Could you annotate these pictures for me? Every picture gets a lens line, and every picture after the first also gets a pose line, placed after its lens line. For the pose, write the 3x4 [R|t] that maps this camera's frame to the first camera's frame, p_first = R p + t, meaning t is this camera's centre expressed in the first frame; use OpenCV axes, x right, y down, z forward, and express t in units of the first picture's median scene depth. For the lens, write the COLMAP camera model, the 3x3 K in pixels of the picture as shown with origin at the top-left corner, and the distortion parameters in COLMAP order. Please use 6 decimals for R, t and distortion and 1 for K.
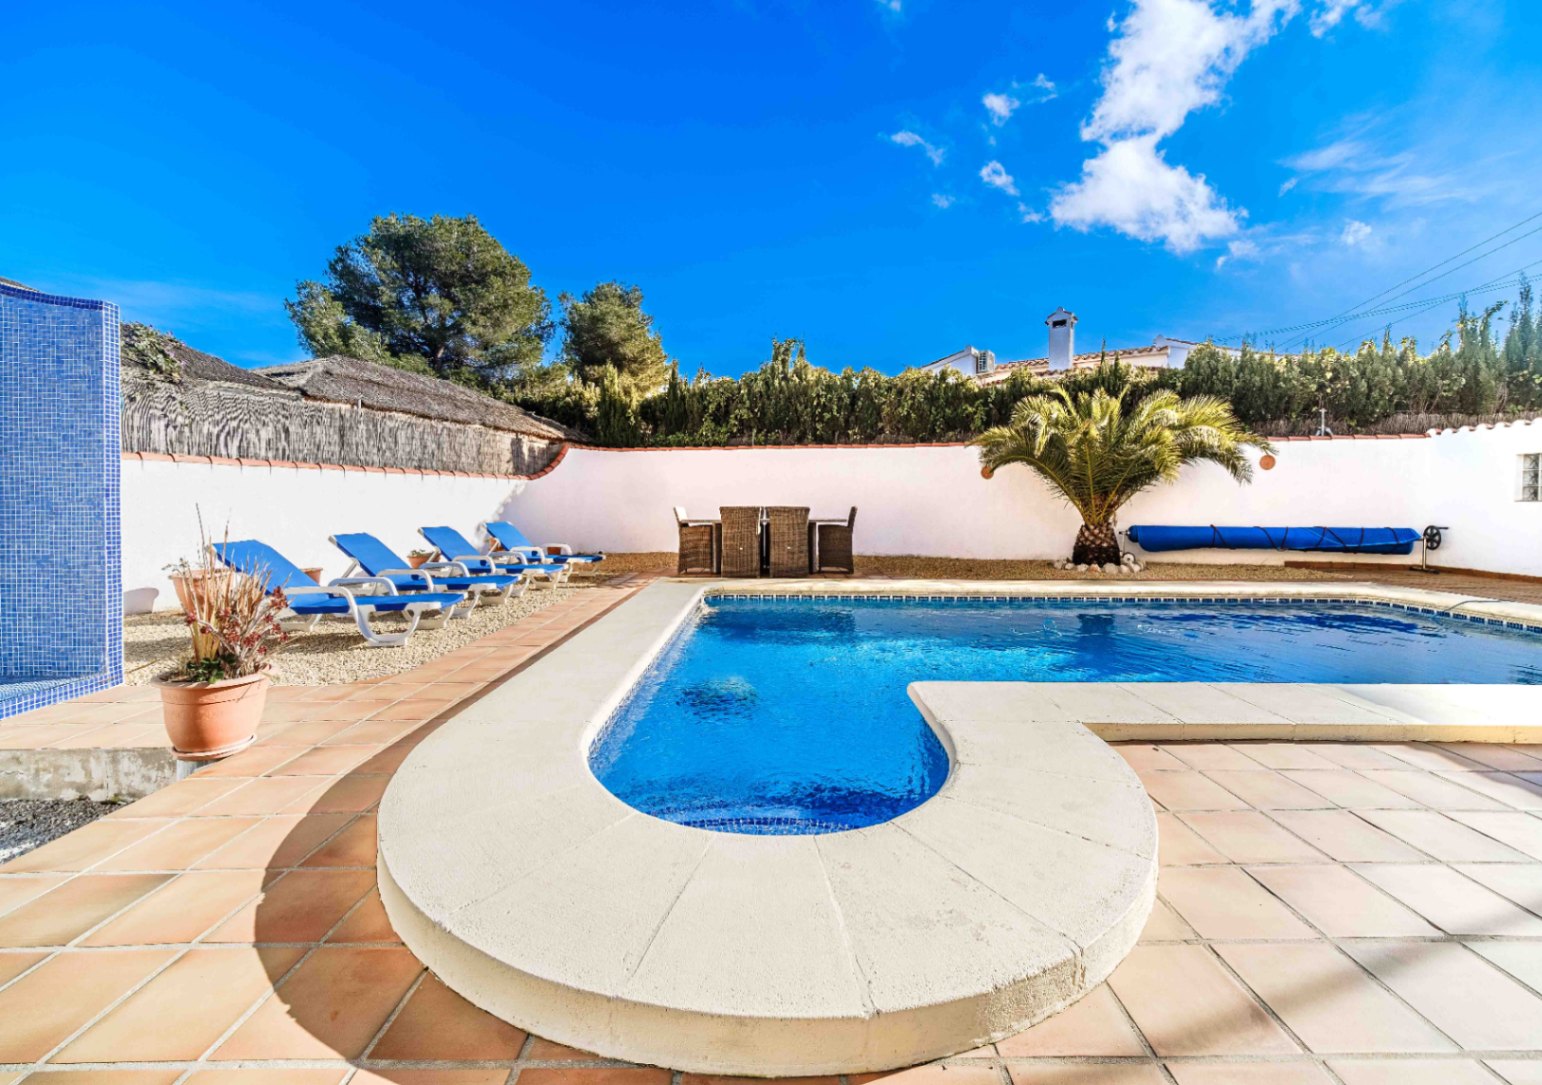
lens RADIAL K [[615.8, 0, 777.0], [0, 615.8, 523.6], [0, 0, 1]] dist [-0.000100, -0.000137]
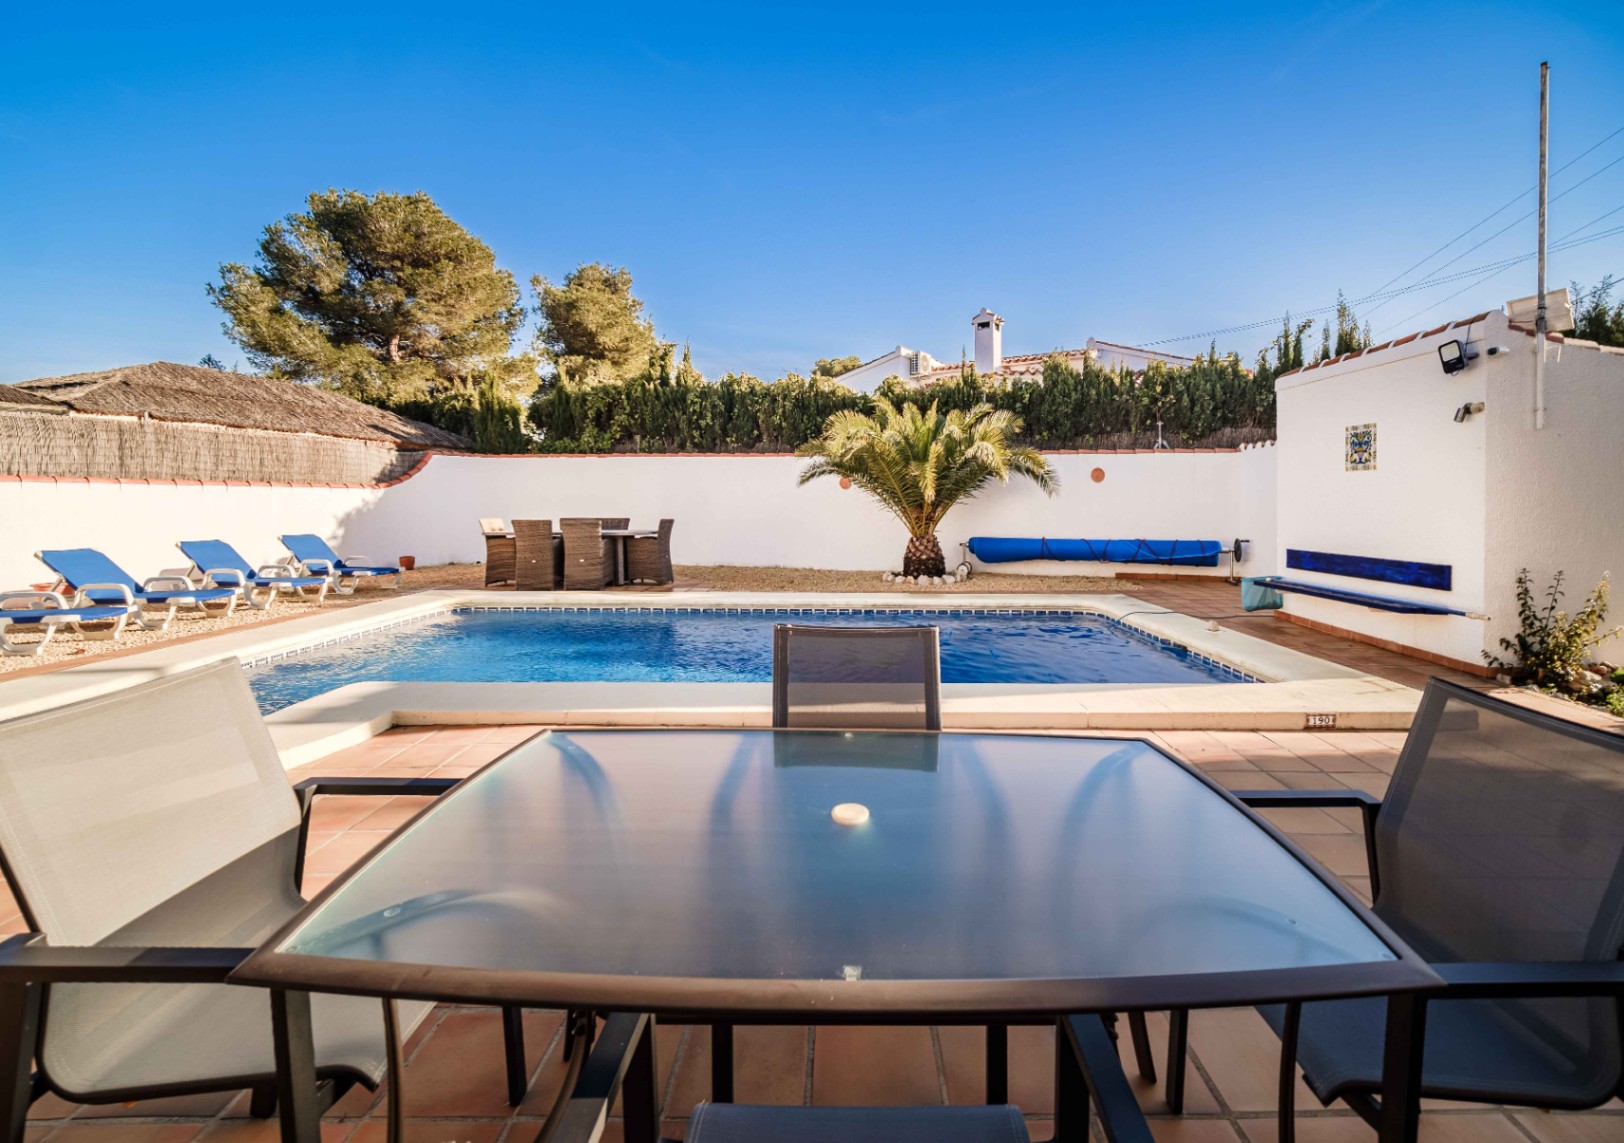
lens RADIAL K [[686.9, 0, 864.7], [0, 686.9, 534.9], [0, 0, 1]] dist [-0.001240, -0.000433]
pose [[0.999675, 0.000829, 0.025474, 0.371712], [-0.001139, 0.999926, 0.012140, -0.014100], [-0.025462, -0.012166, 0.999602, -0.112605]]
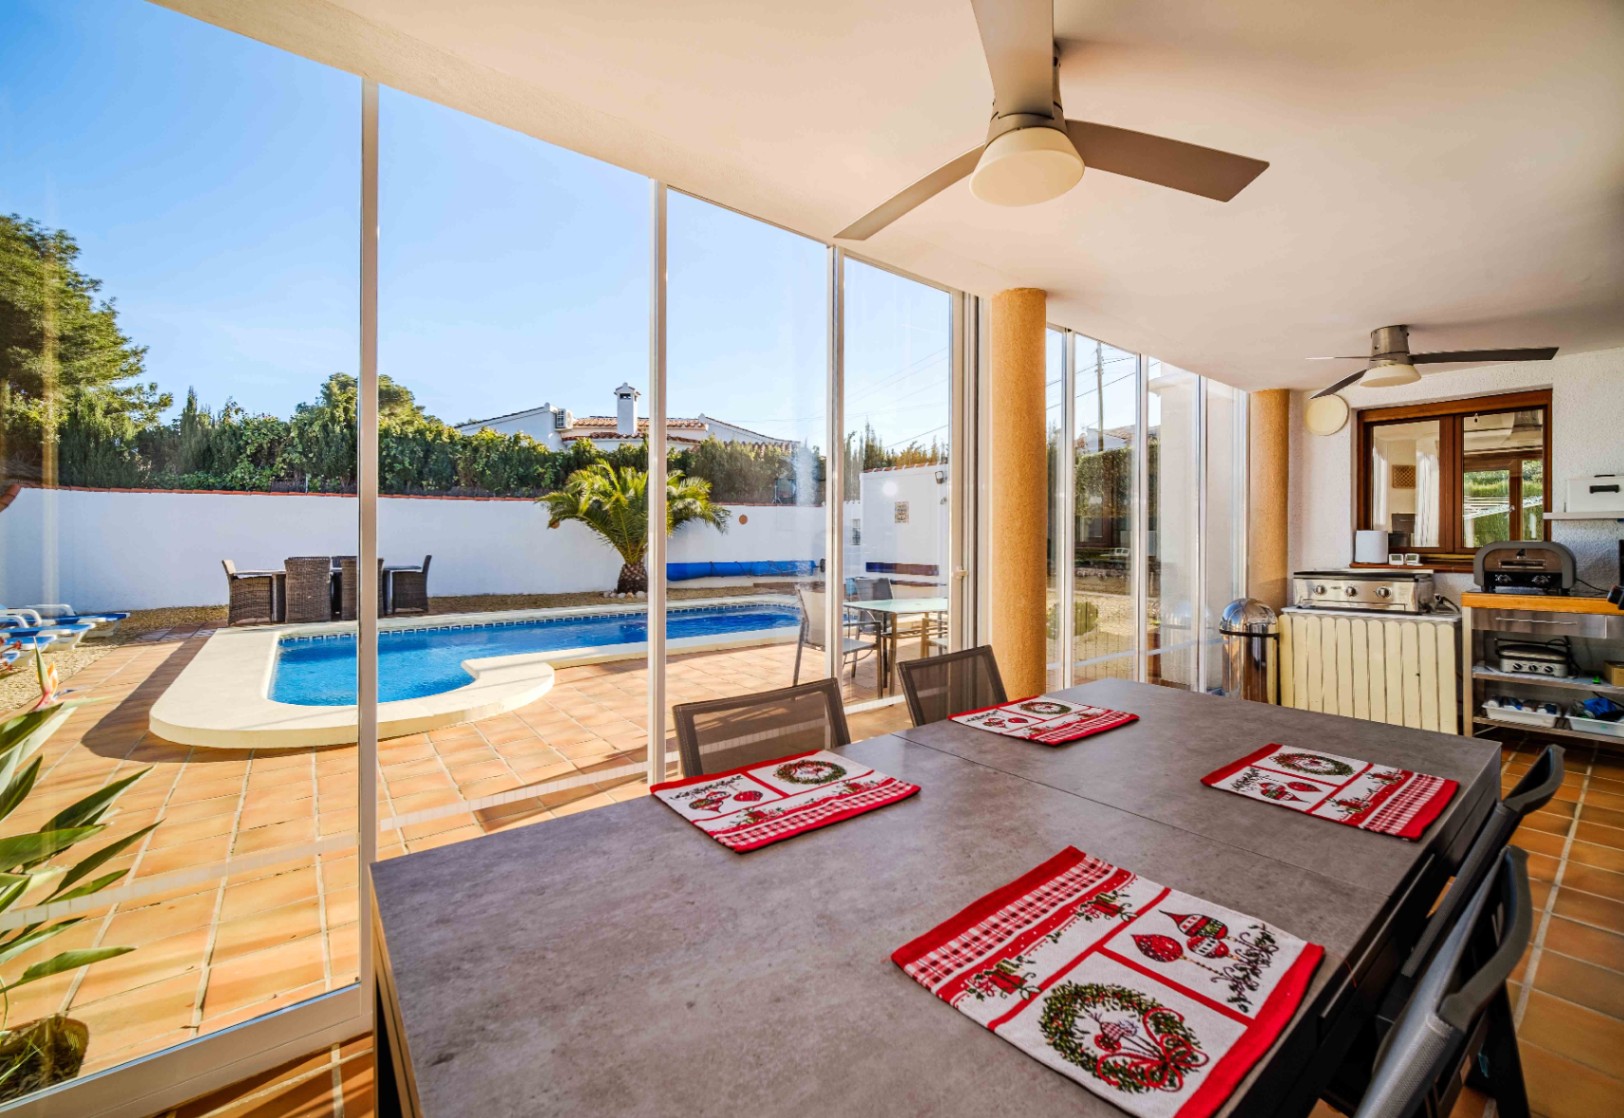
lens RADIAL K [[670.5, 0, 839.3], [0, 670.5, 532.9], [0, 0, 1]] dist [-0.002485, -0.000481]
pose [[0.782671, -0.003094, 0.622428, -0.049305], [0.025994, 0.999278, -0.027718, -0.013181], [-0.621893, 0.037873, 0.782186, -0.428277]]
